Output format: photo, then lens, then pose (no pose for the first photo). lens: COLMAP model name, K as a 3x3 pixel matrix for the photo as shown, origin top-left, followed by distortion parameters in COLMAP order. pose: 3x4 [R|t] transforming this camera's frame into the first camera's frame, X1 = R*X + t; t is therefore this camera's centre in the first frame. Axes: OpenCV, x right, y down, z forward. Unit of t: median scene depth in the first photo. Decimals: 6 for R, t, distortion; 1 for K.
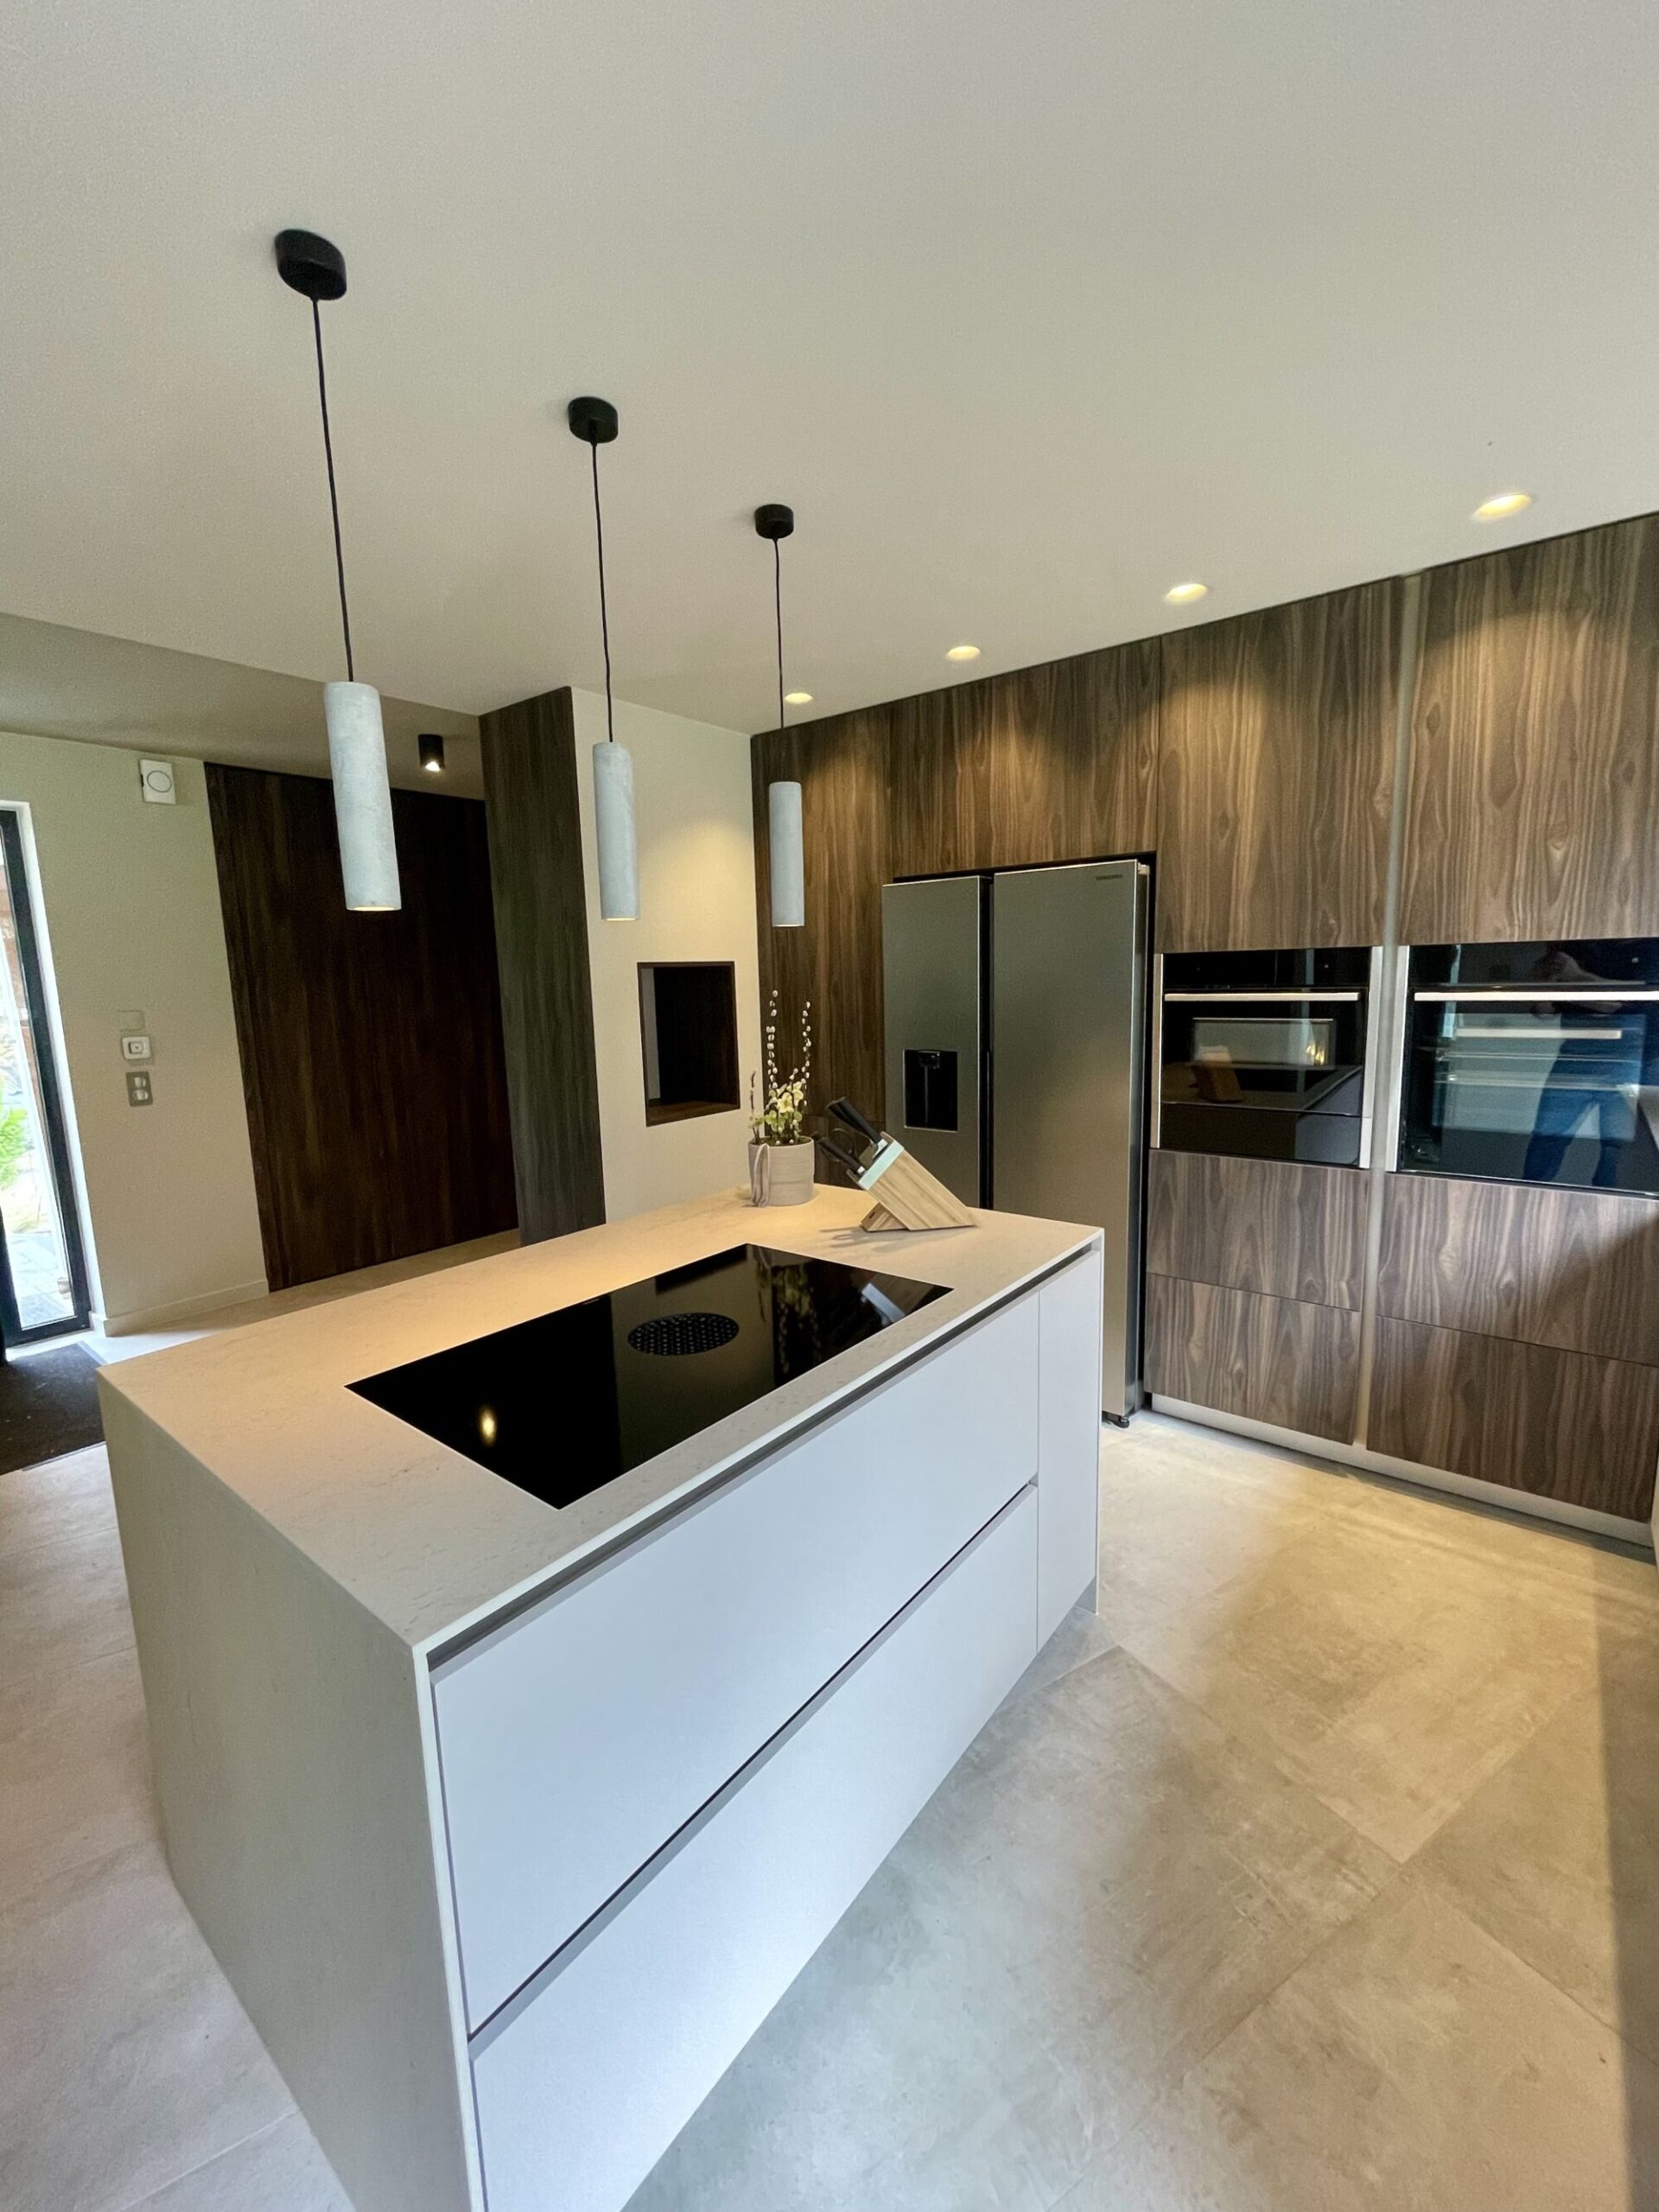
lens RADIAL K [[908.7, 0, 832.9], [0, 908.7, 1102.6], [0, 0, 1]] dist [-0.001395, -0.000170]
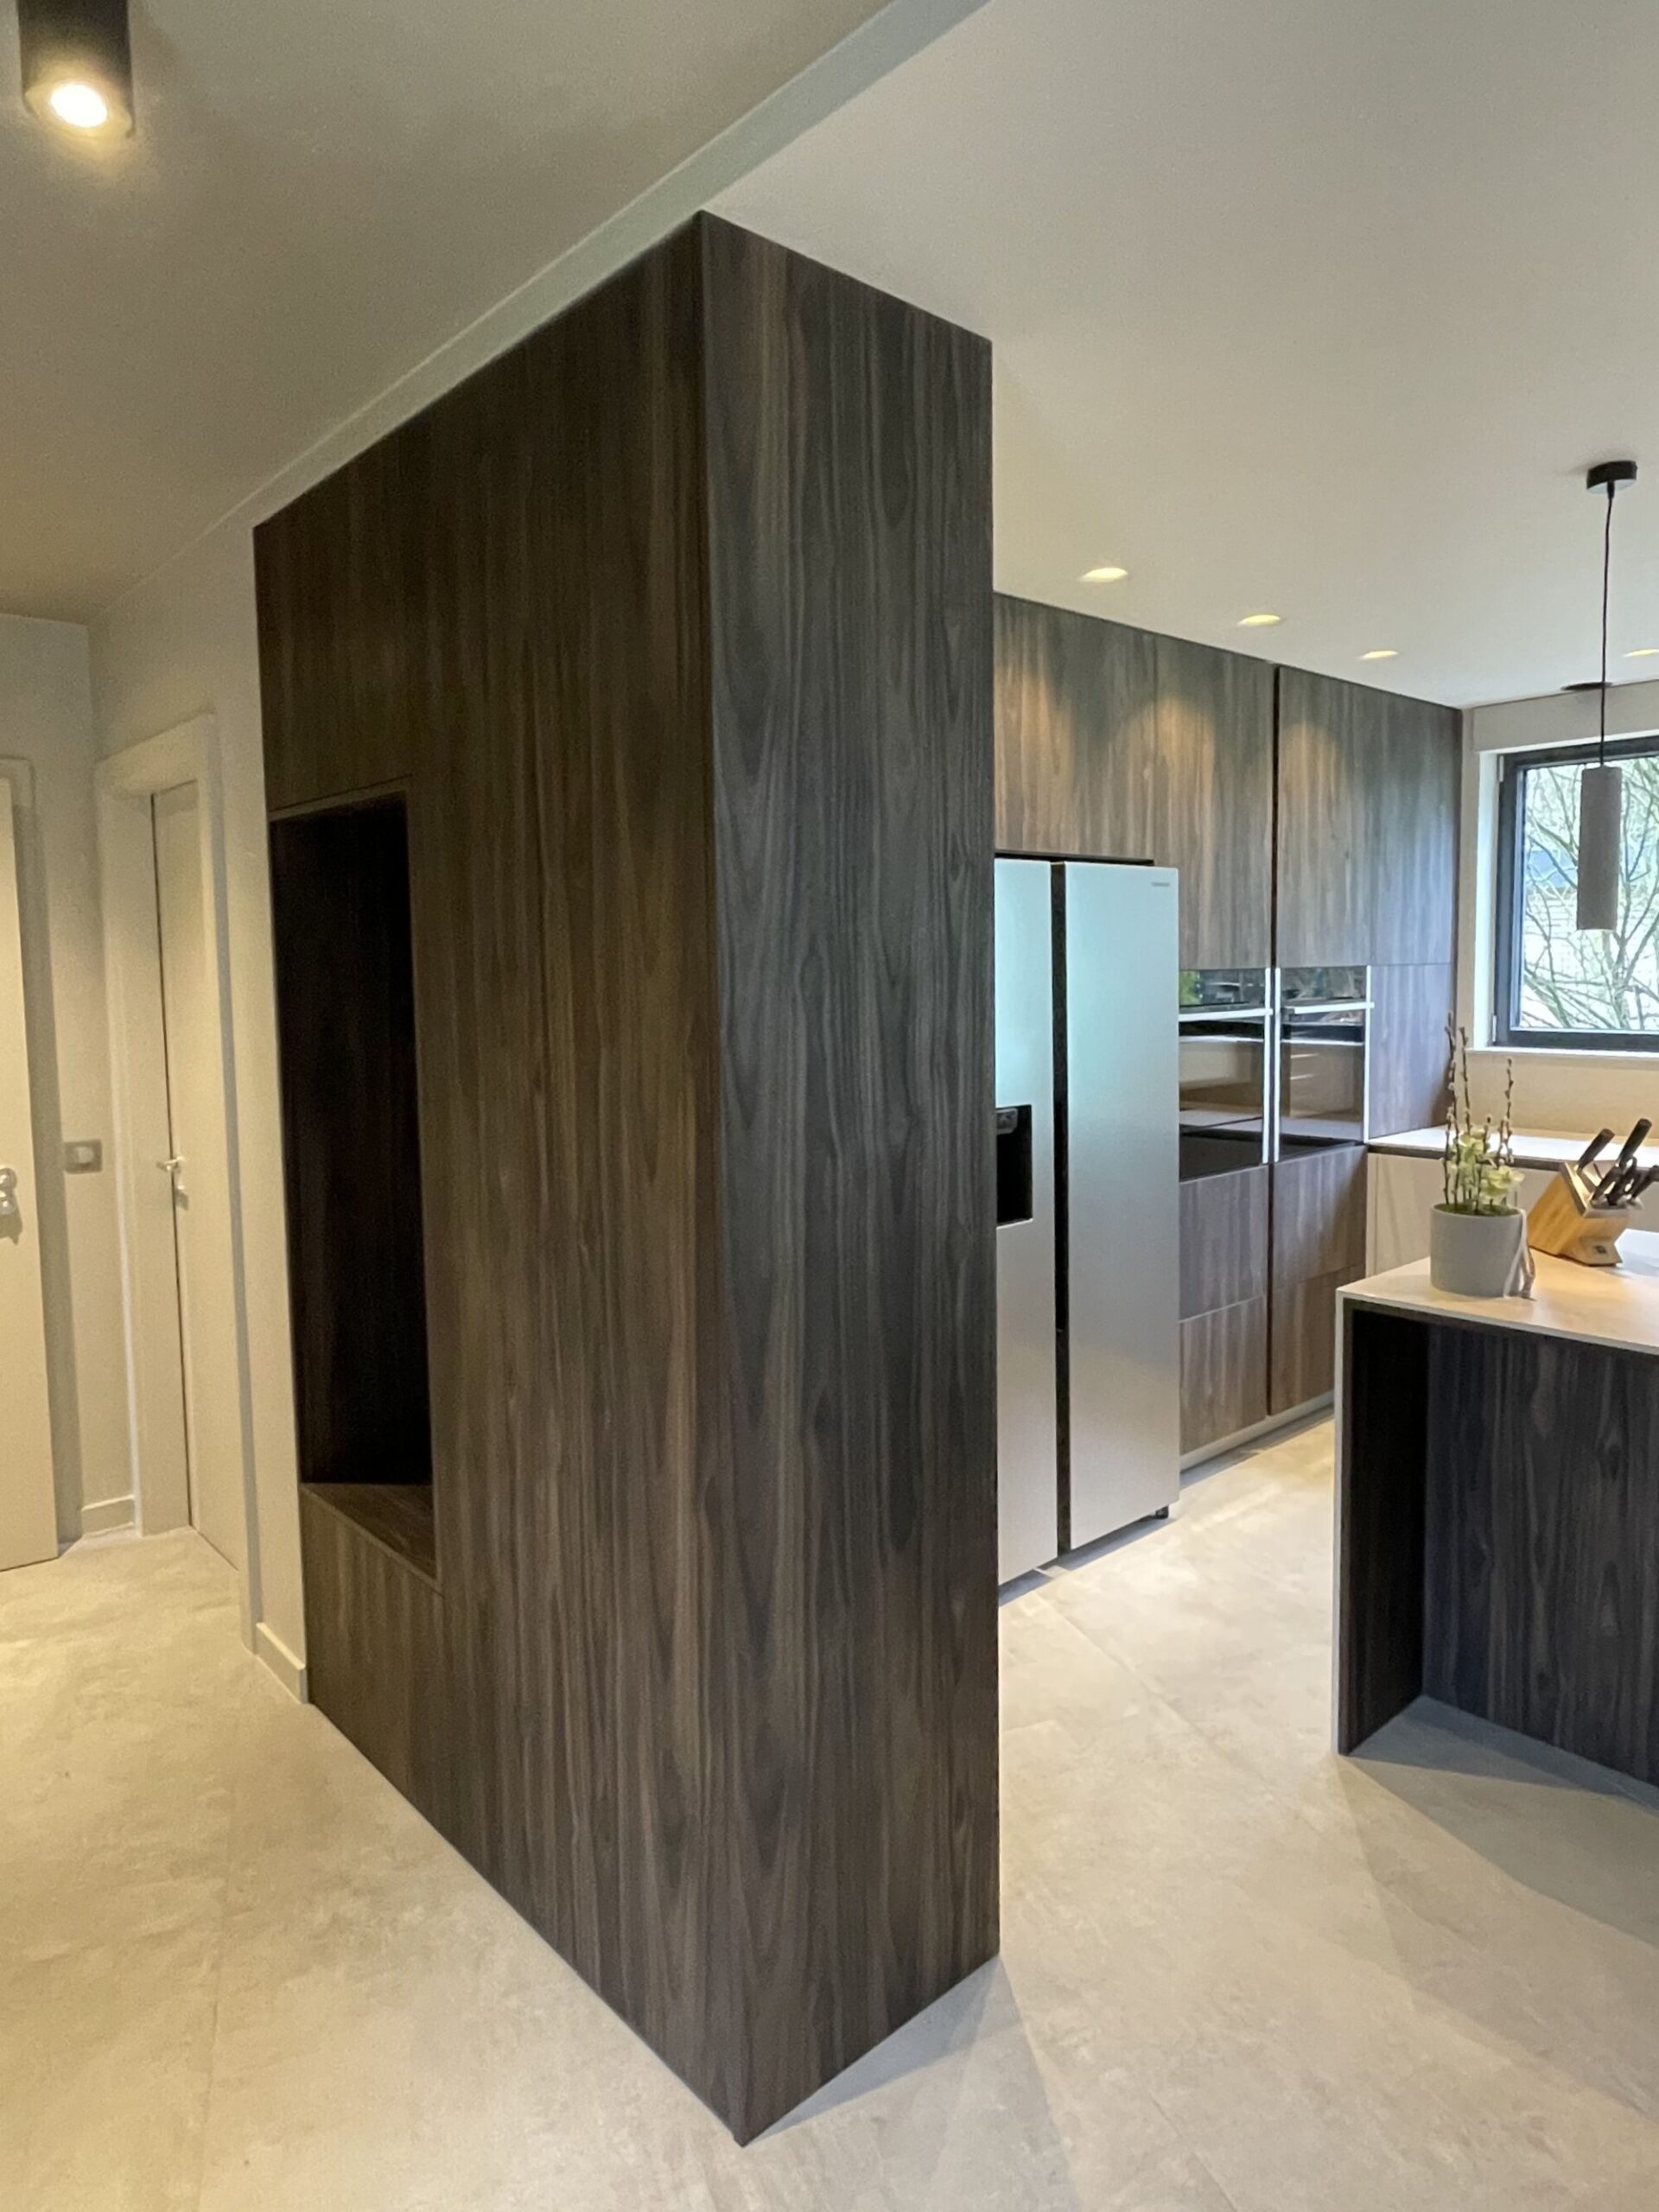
lens RADIAL K [[1361.1, 0, 833.7], [0, 1361.1, 1065.7], [0, 0, 1]] dist [-0.003430, 0.000363]
pose [[0.171824, -0.050495, 0.983833, -0.990940], [0.151777, 0.988118, 0.024207, -0.144884], [-0.973365, 0.145164, 0.177447, 1.032183]]
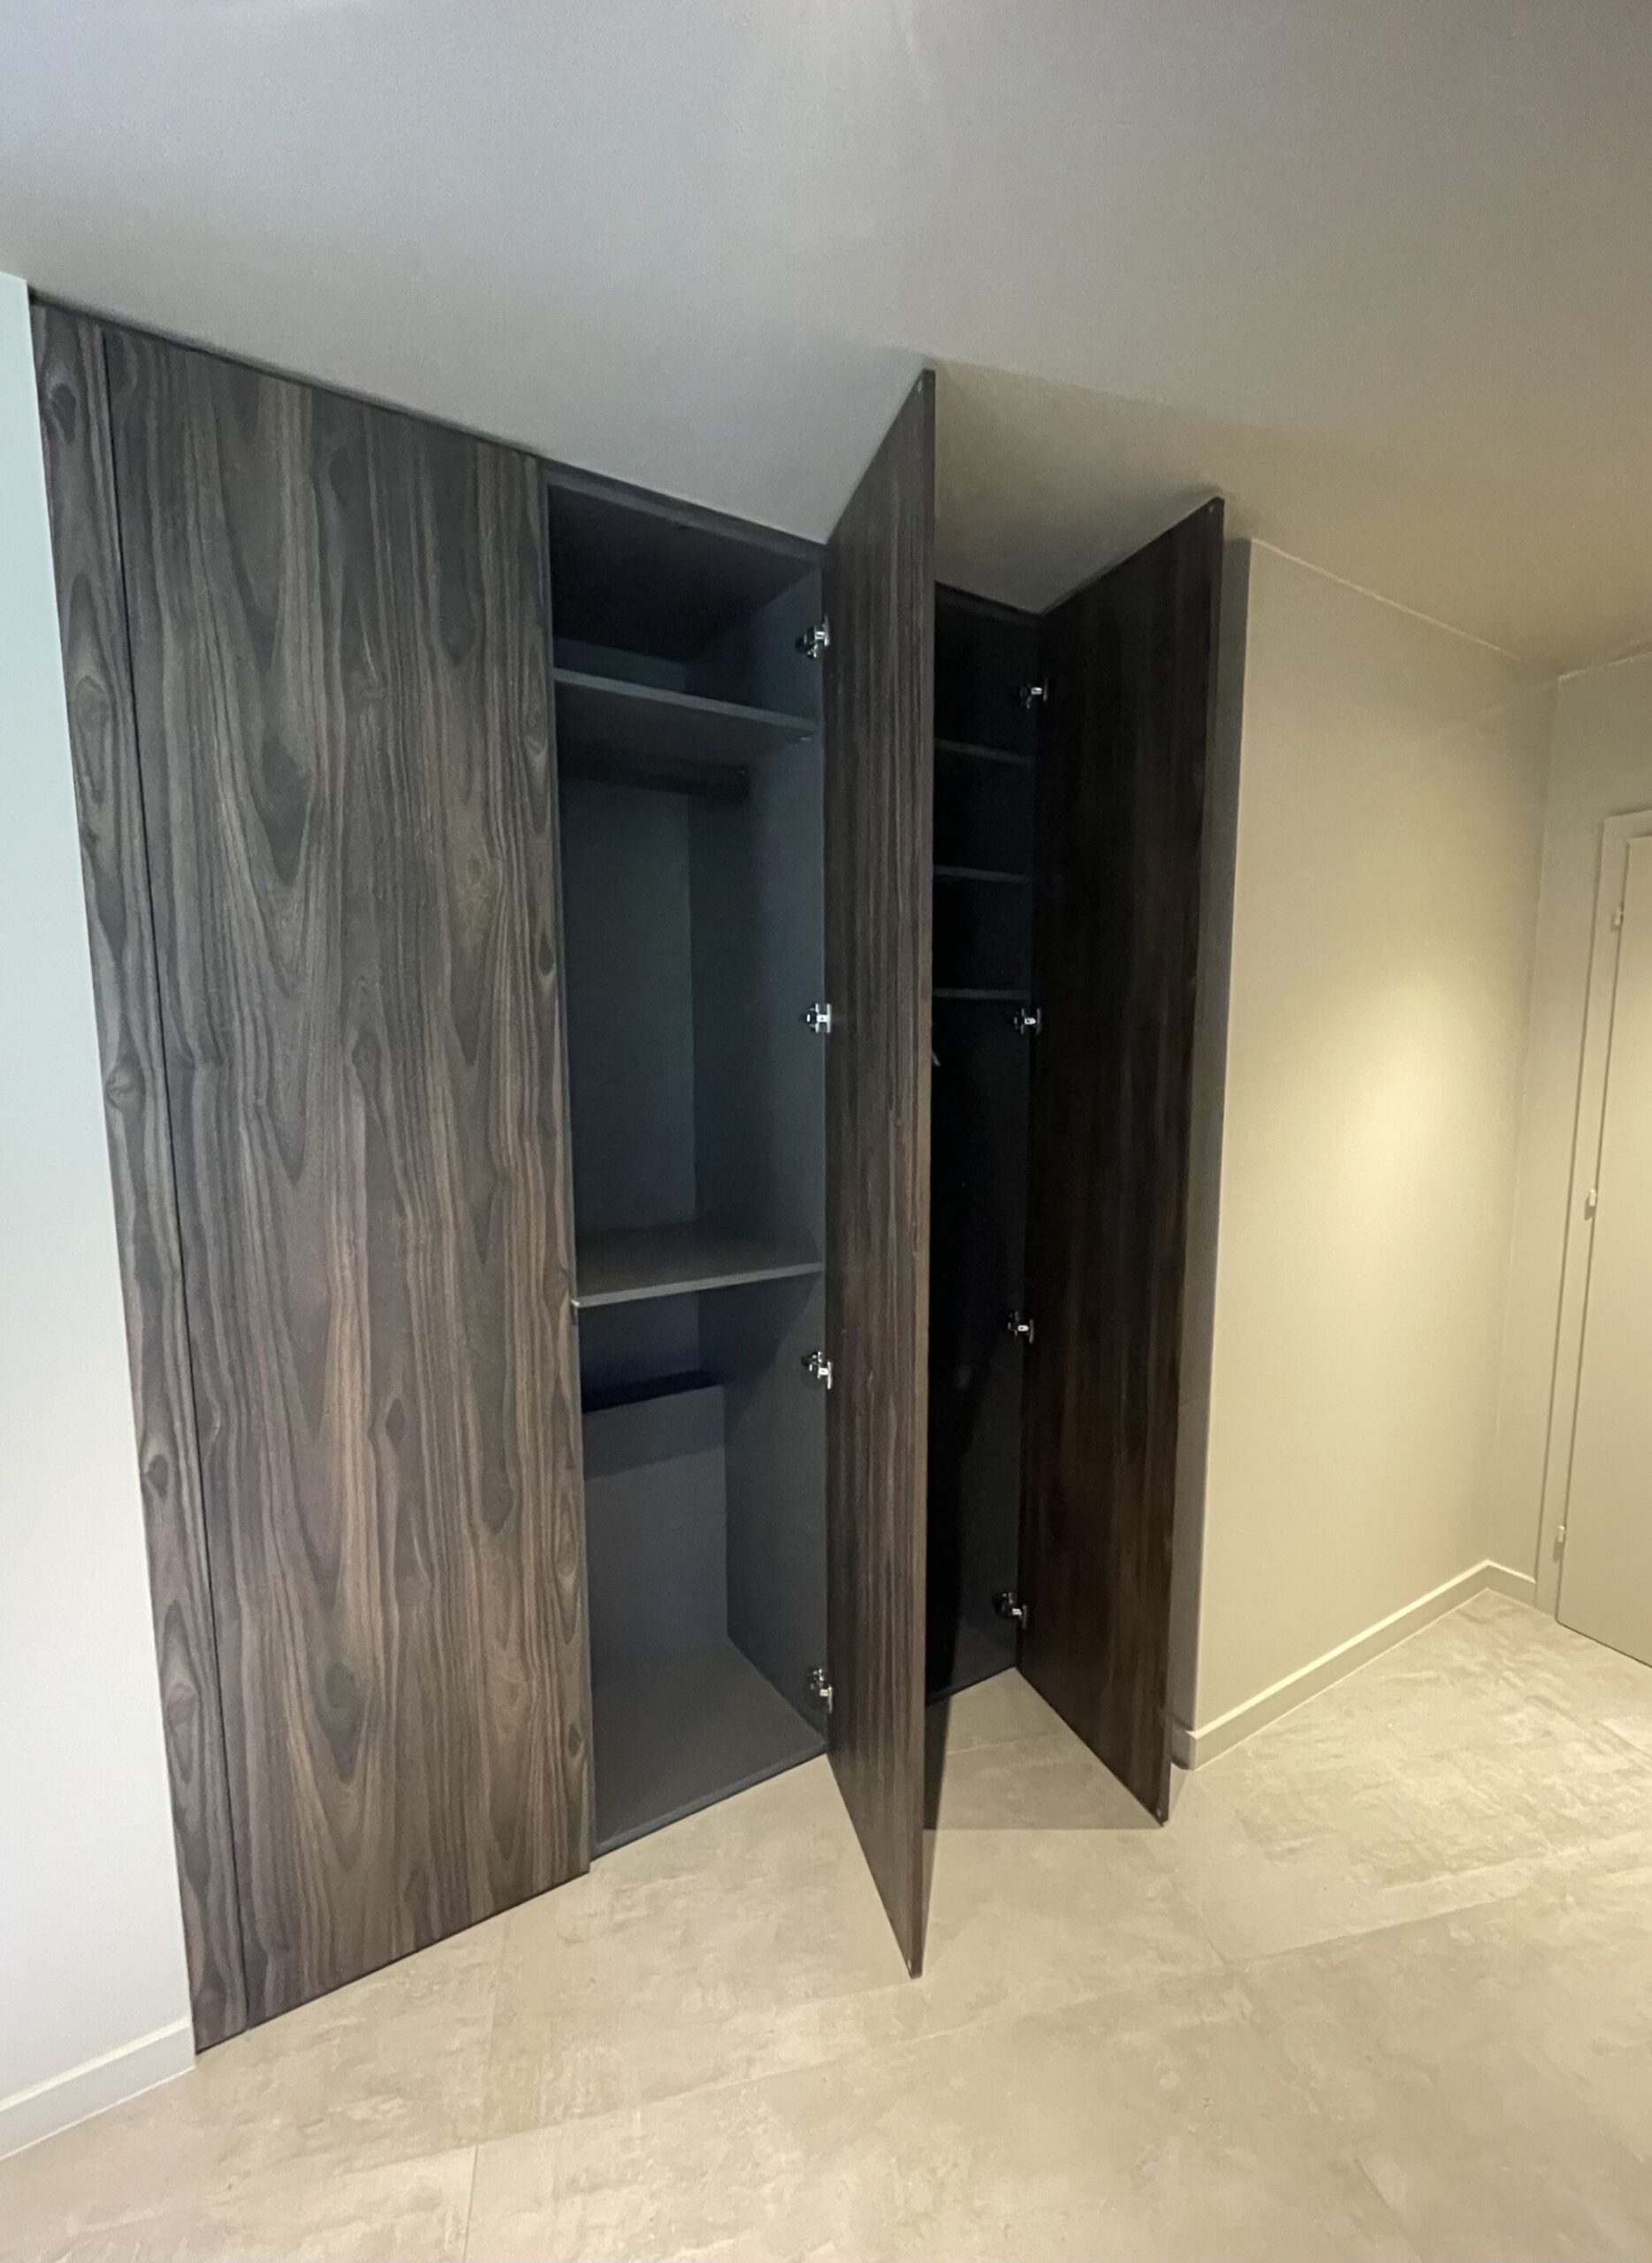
lens RADIAL K [[1015.9, 0, 845.8], [0, 1015.9, 1165.7], [0, 0, 1]] dist [-0.000454, -0.000045]
pose [[0.952331, 0.066826, -0.297657, -0.489647], [-0.069621, 0.997573, 0.001214, -0.178531], [0.297016, 0.019566, 0.954672, 1.106651]]
